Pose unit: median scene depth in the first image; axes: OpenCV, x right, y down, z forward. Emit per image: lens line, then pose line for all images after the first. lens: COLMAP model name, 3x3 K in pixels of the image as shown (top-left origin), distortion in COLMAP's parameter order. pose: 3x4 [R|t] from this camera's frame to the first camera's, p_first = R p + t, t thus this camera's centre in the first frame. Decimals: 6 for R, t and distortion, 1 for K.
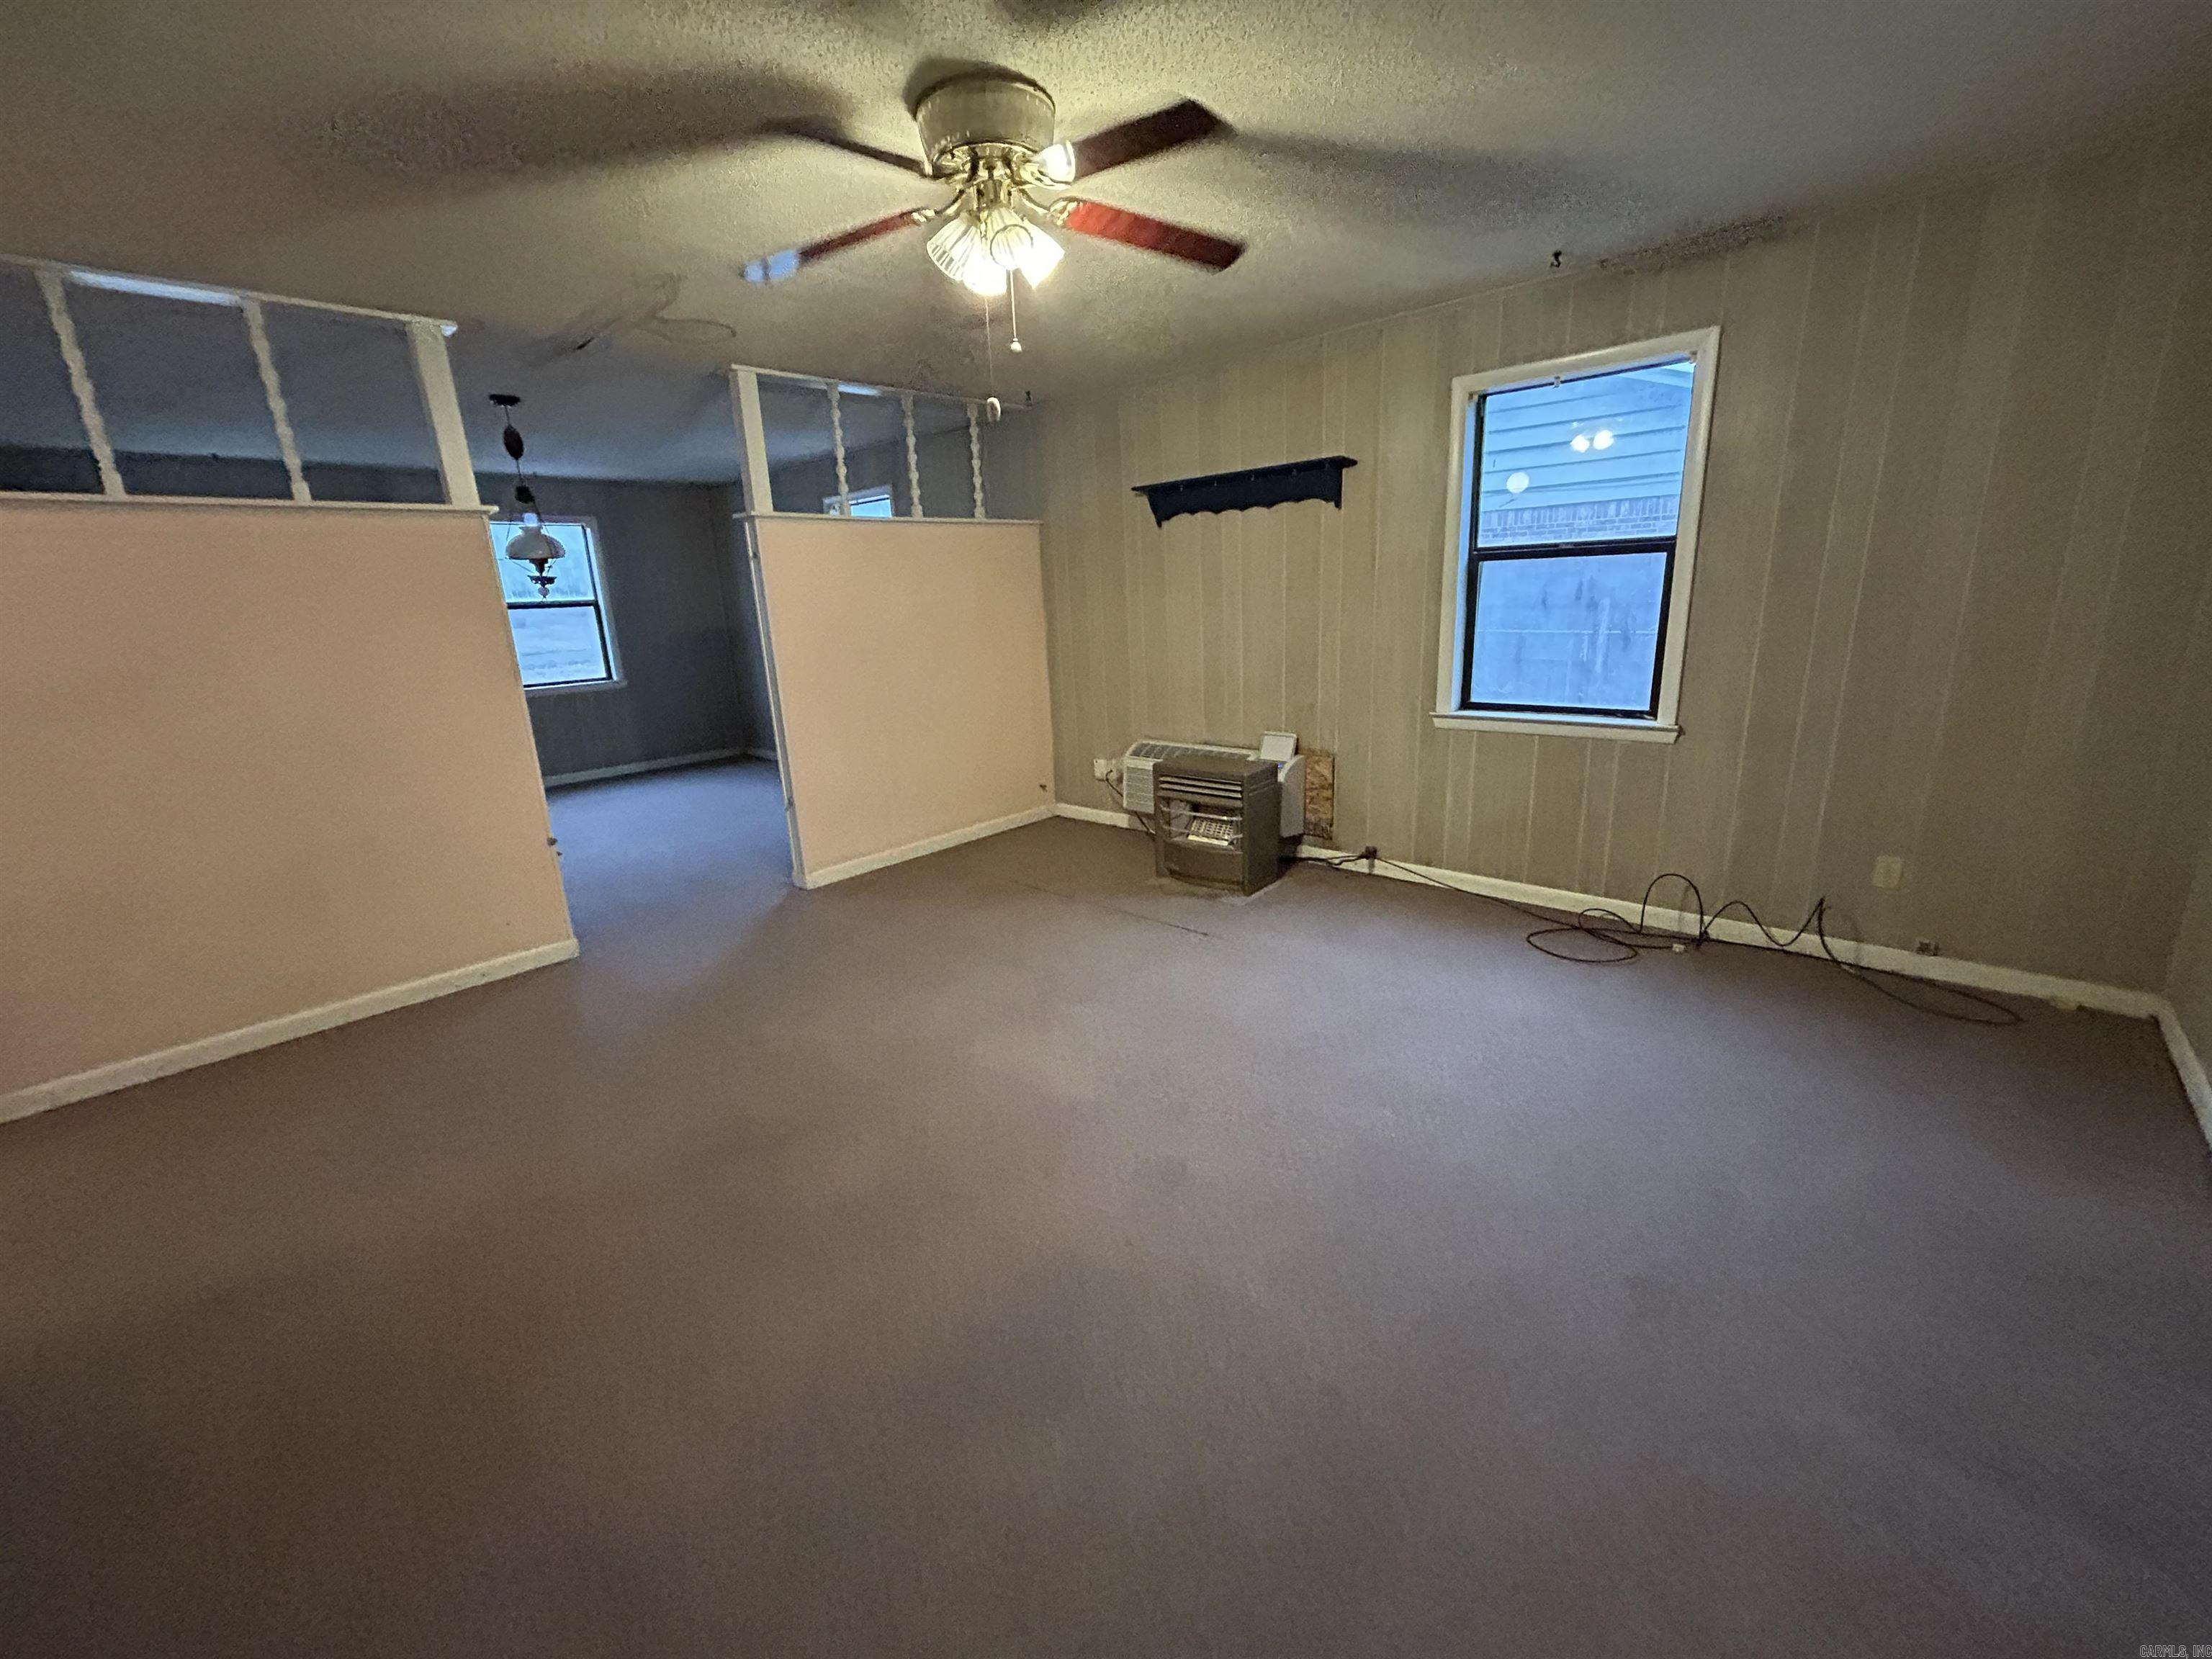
lens RADIAL K [[891.9, 0, 1104.6], [0, 891.9, 826.6], [0, 0, 1]] dist [-0.002078, -0.000050]
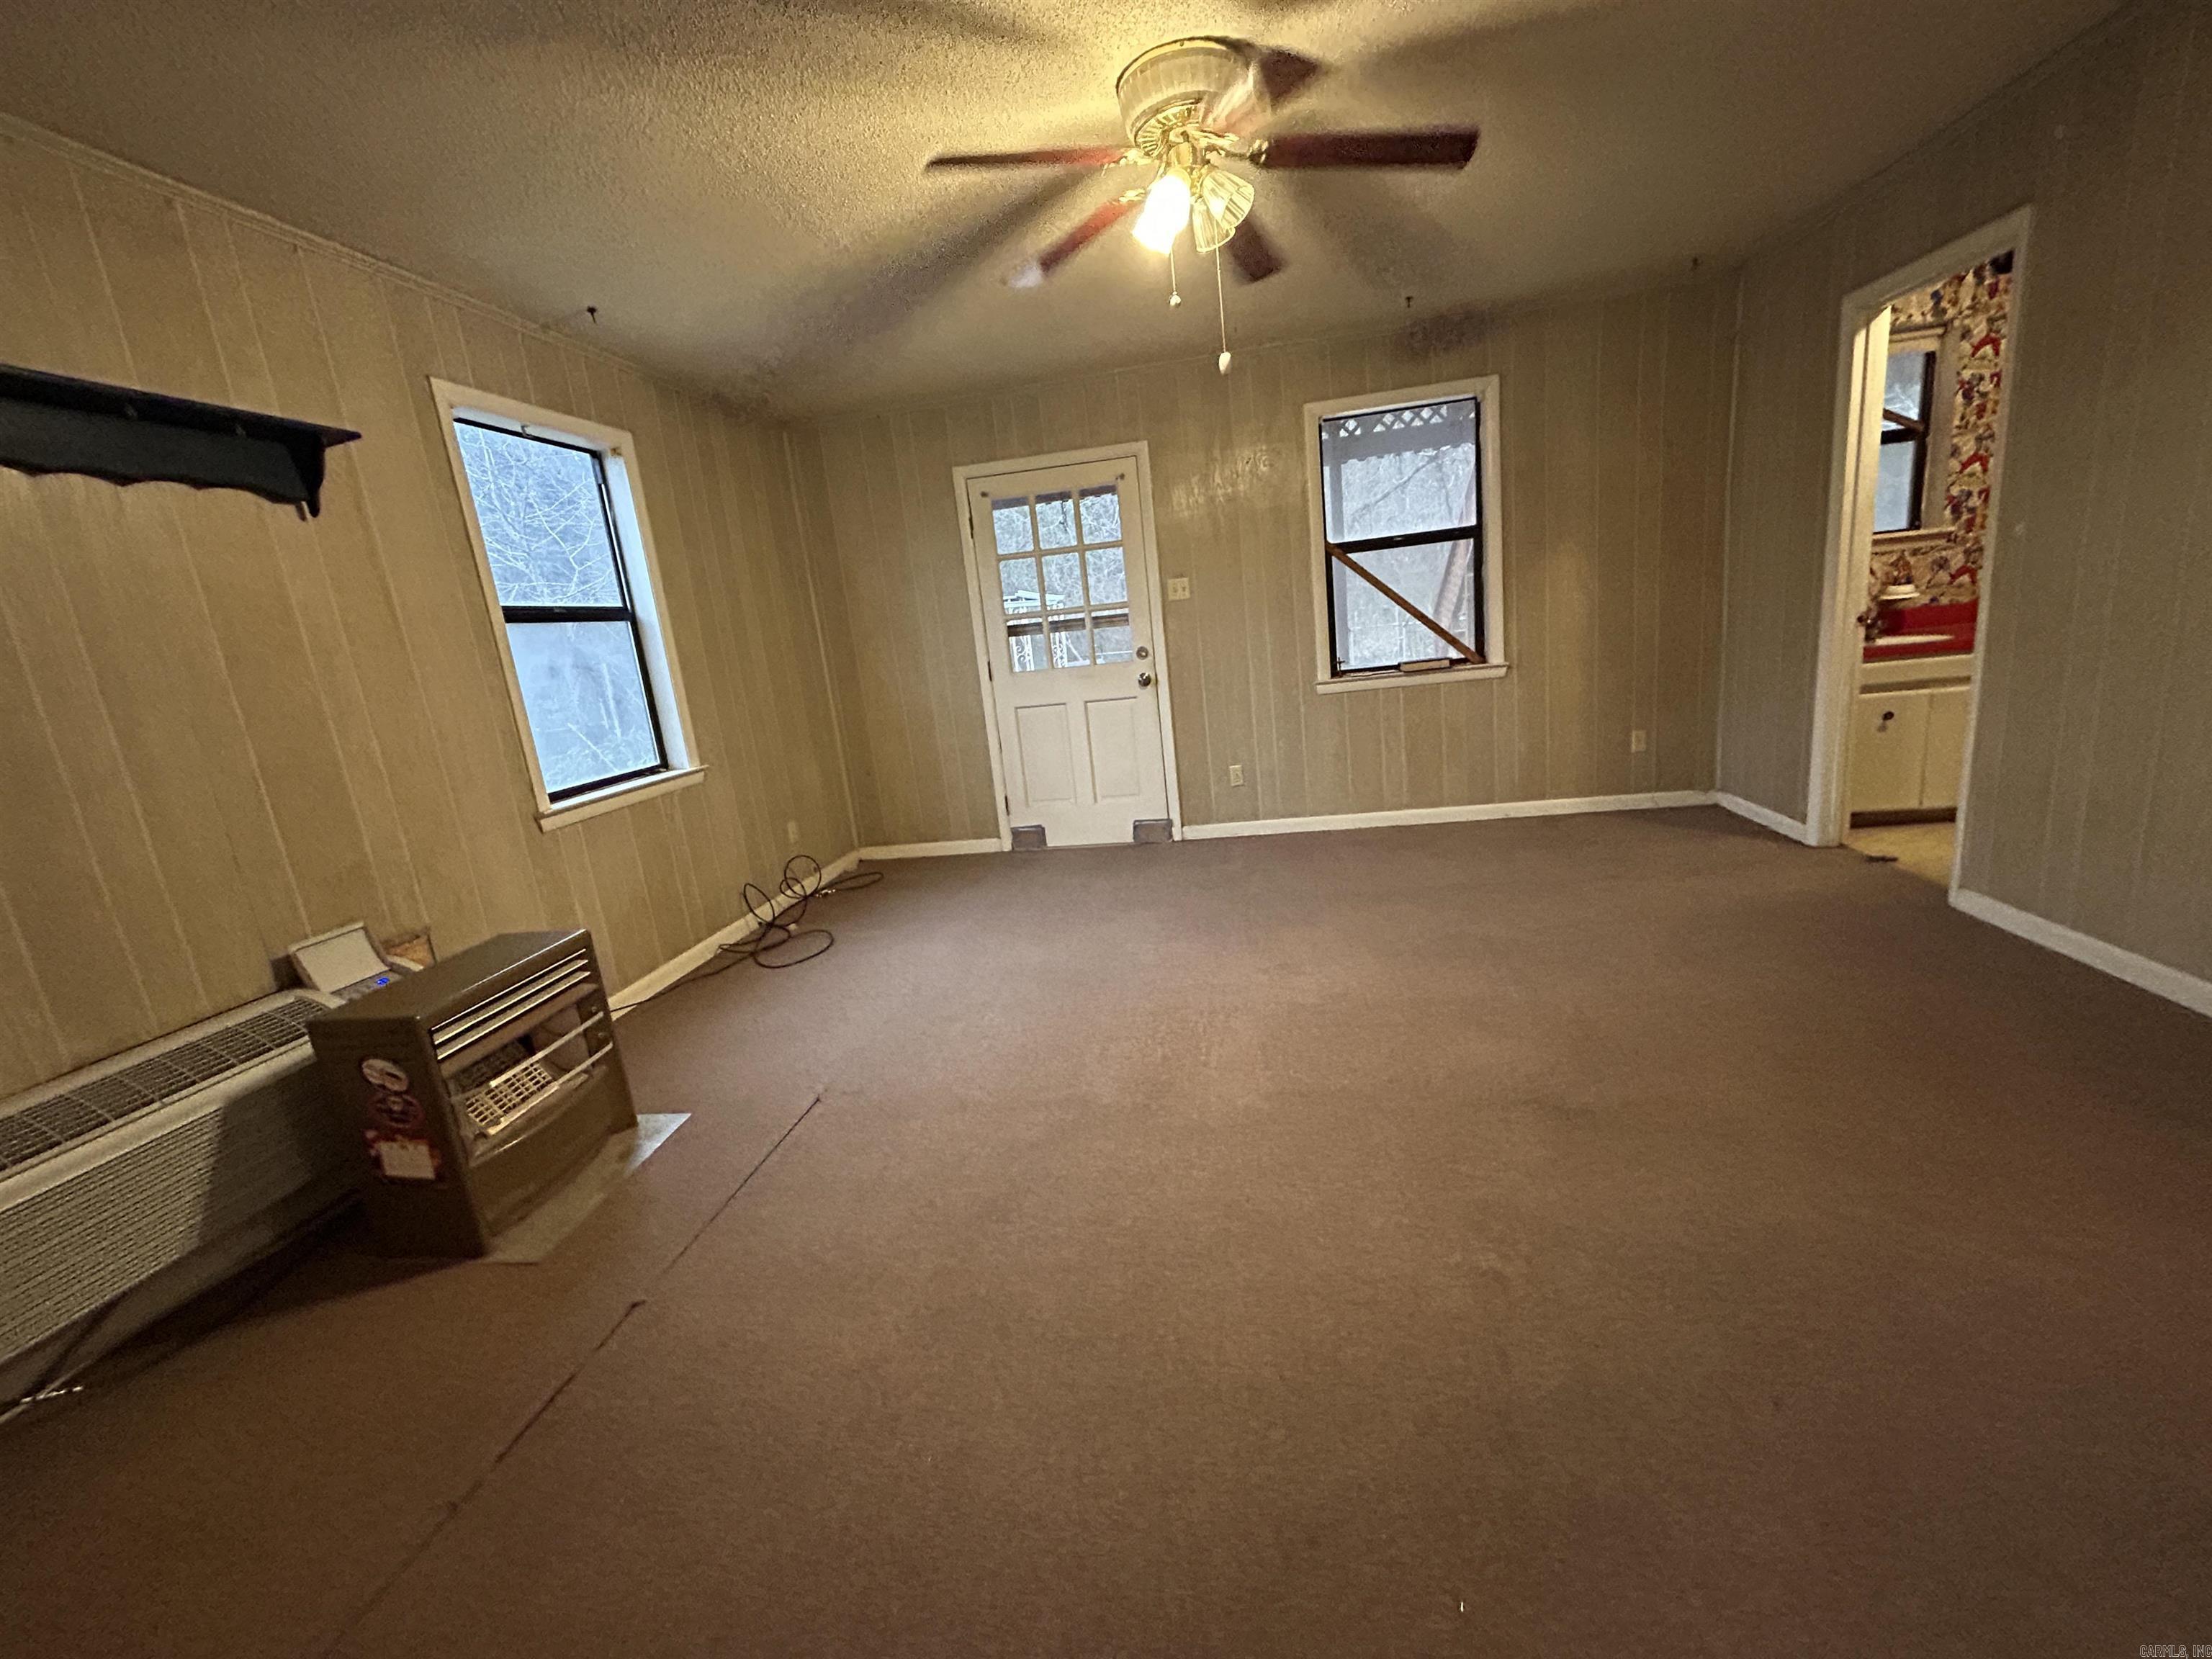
lens RADIAL K [[891.9, 0, 1104.6], [0, 891.9, 826.6], [0, 0, 1]] dist [-0.002078, -0.000050]
pose [[-0.532314, -0.086656, 0.842100, -0.571657], [0.342485, 0.887660, 0.307838, -0.204396], [-0.774175, 0.452273, -0.442835, 1.064439]]
